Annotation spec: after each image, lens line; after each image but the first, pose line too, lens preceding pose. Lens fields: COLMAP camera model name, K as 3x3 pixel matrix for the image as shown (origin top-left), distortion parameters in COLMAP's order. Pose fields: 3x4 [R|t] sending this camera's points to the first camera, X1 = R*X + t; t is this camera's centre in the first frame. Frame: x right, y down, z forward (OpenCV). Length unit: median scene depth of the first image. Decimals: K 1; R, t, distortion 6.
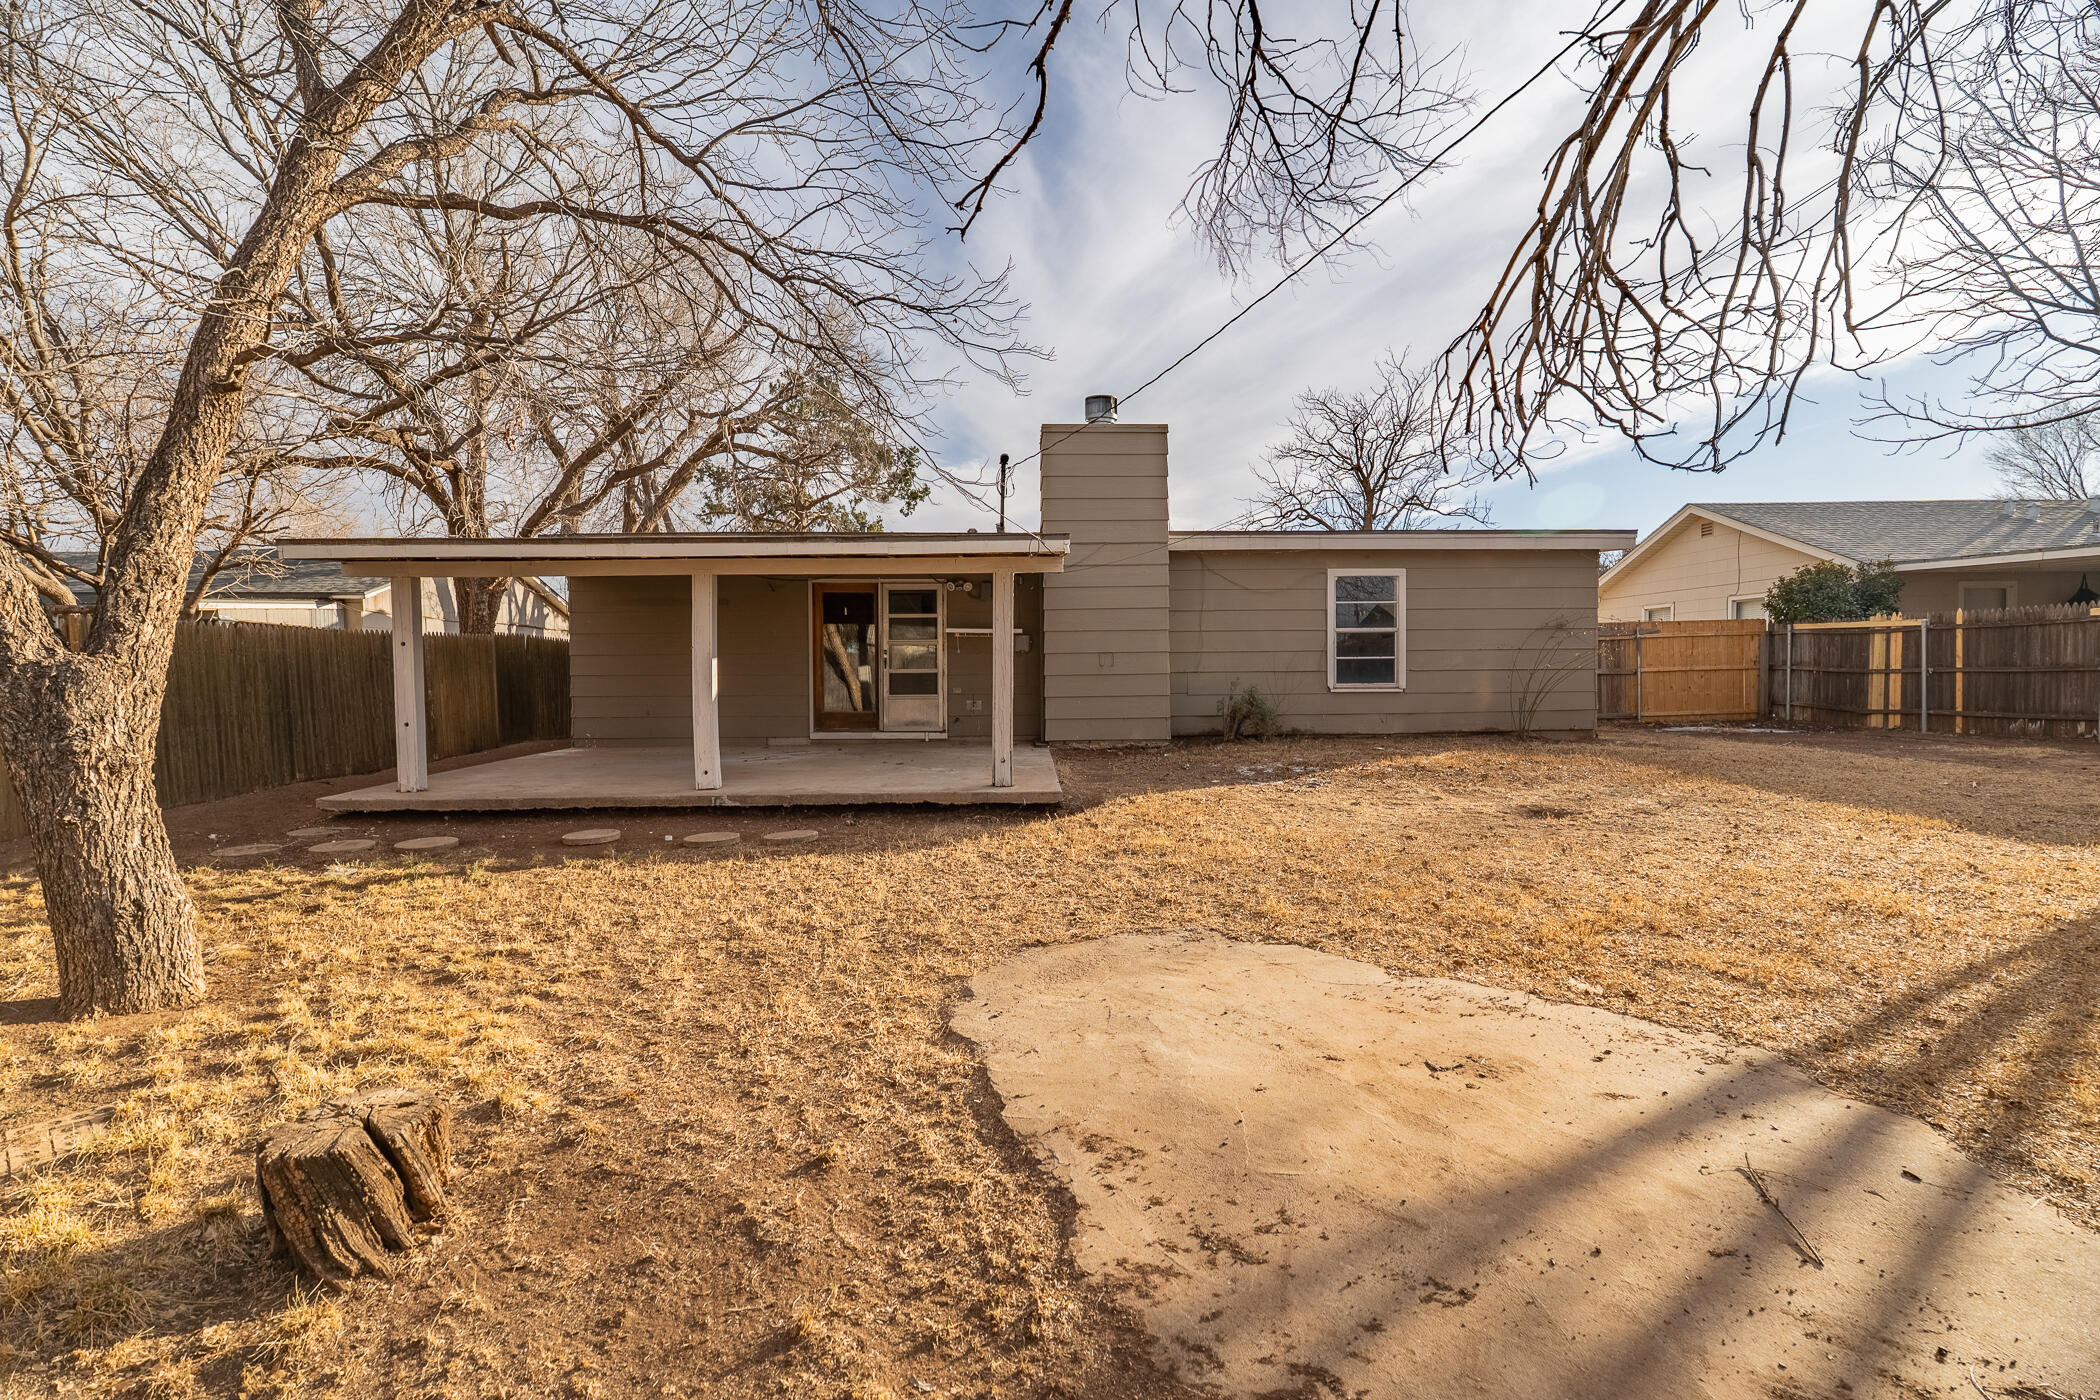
lens RADIAL K [[928.2, 0, 1044.3], [0, 928.2, 707.3], [0, 0, 1]] dist [-0.013004, 0.002852]
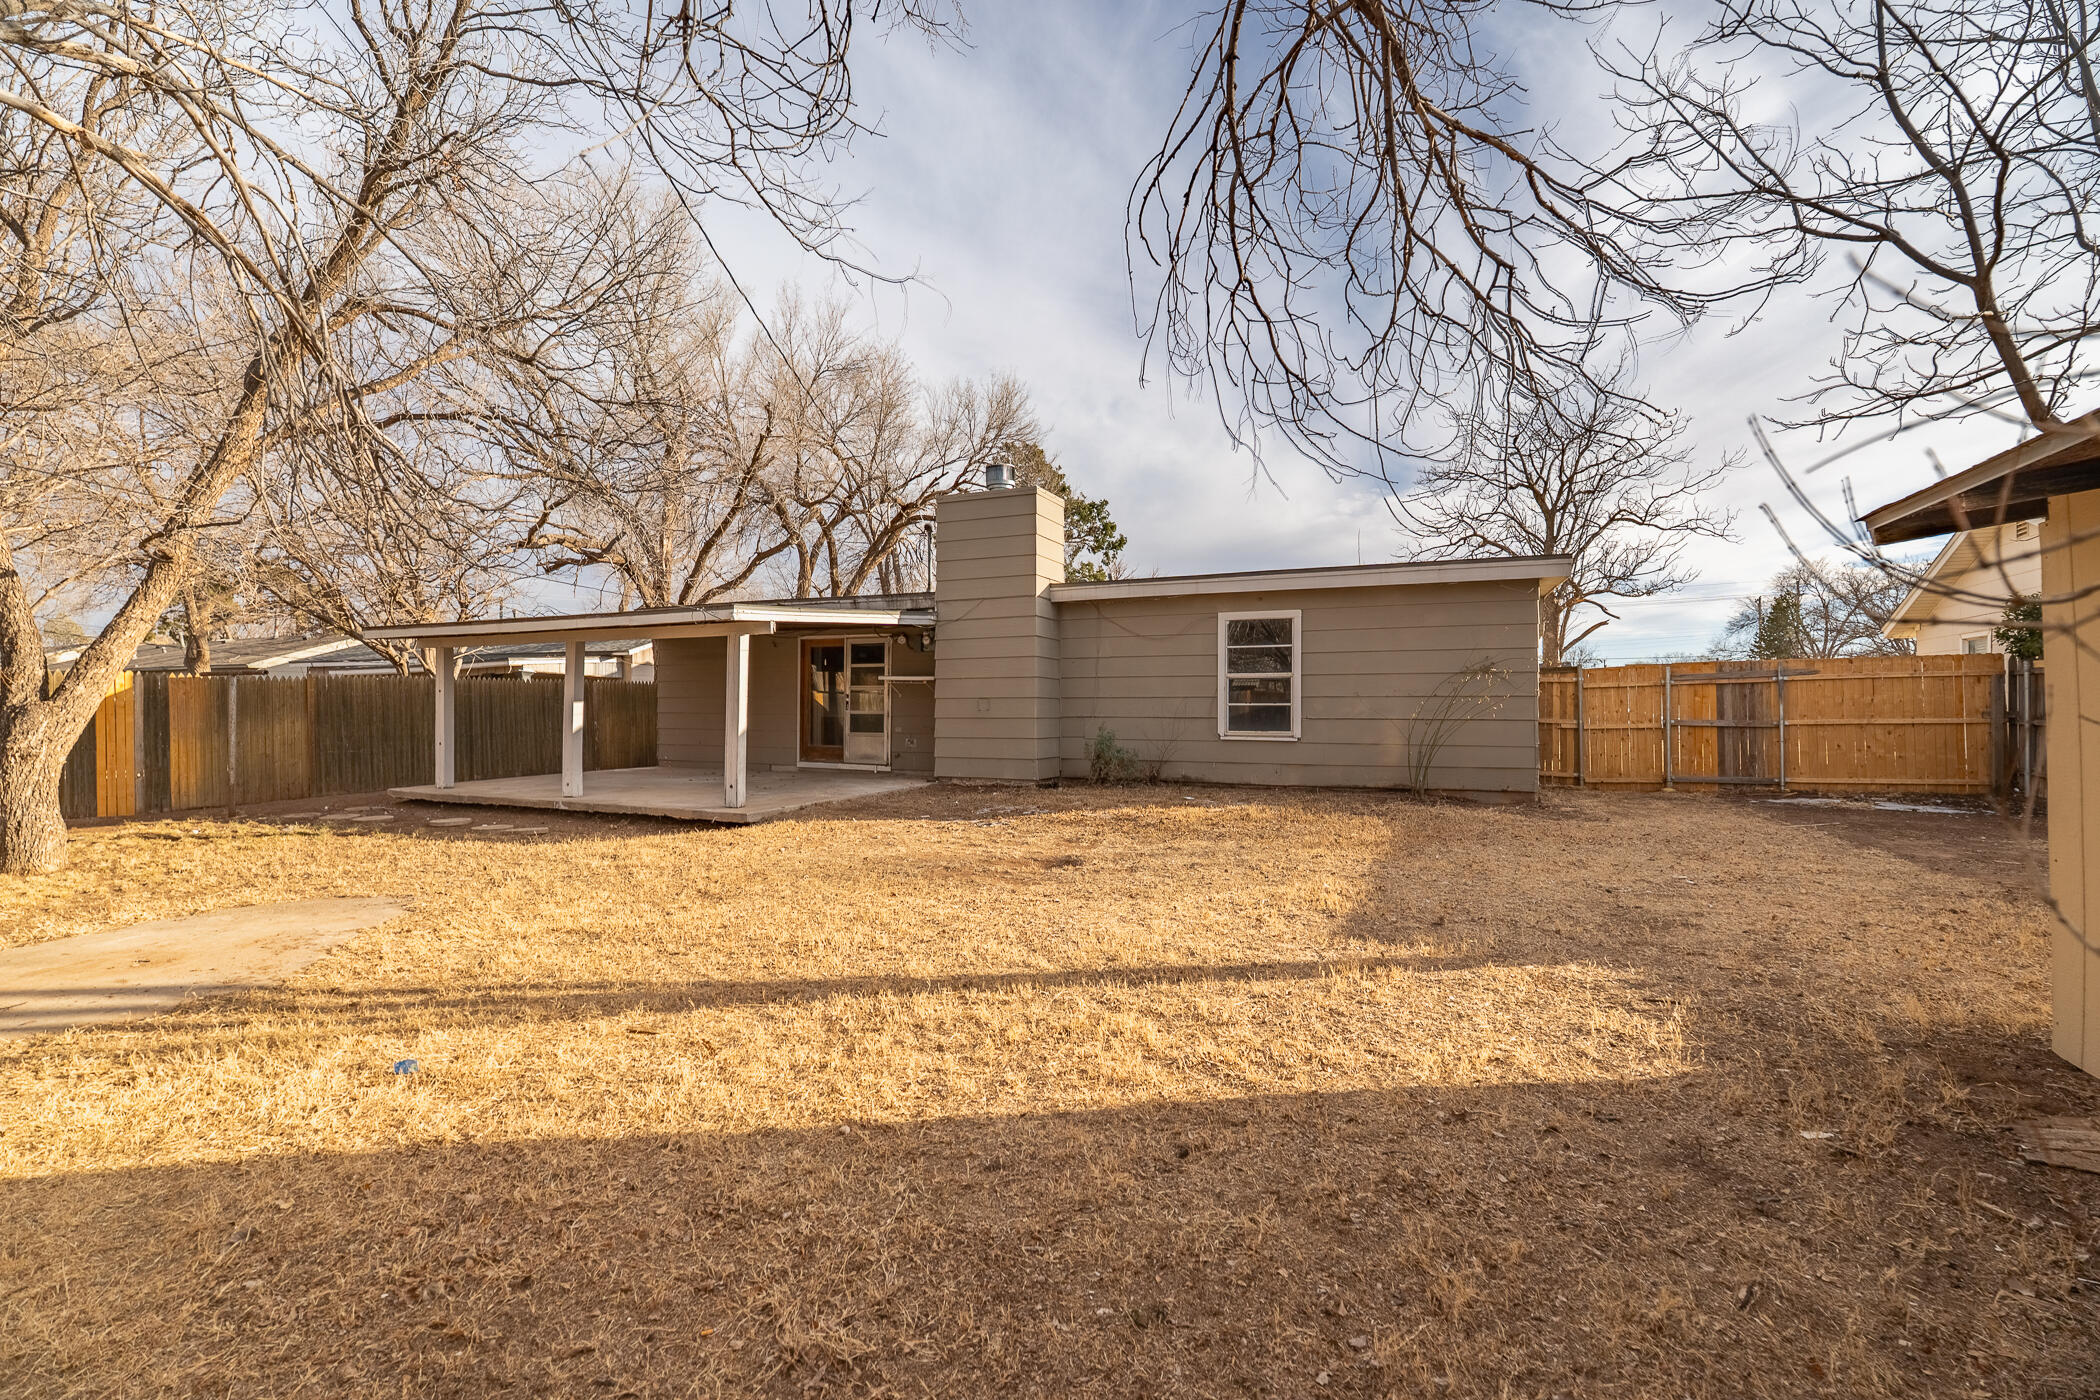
lens RADIAL K [[928.2, 0, 1038.6], [0, 928.2, 695.5], [0, 0, 1]] dist [-0.013004, 0.002852]
pose [[0.896265, 0.004439, -0.443496, 0.567885], [-0.028370, 0.998476, -0.047341, -0.011166], [0.442610, 0.055012, 0.895025, 0.045296]]
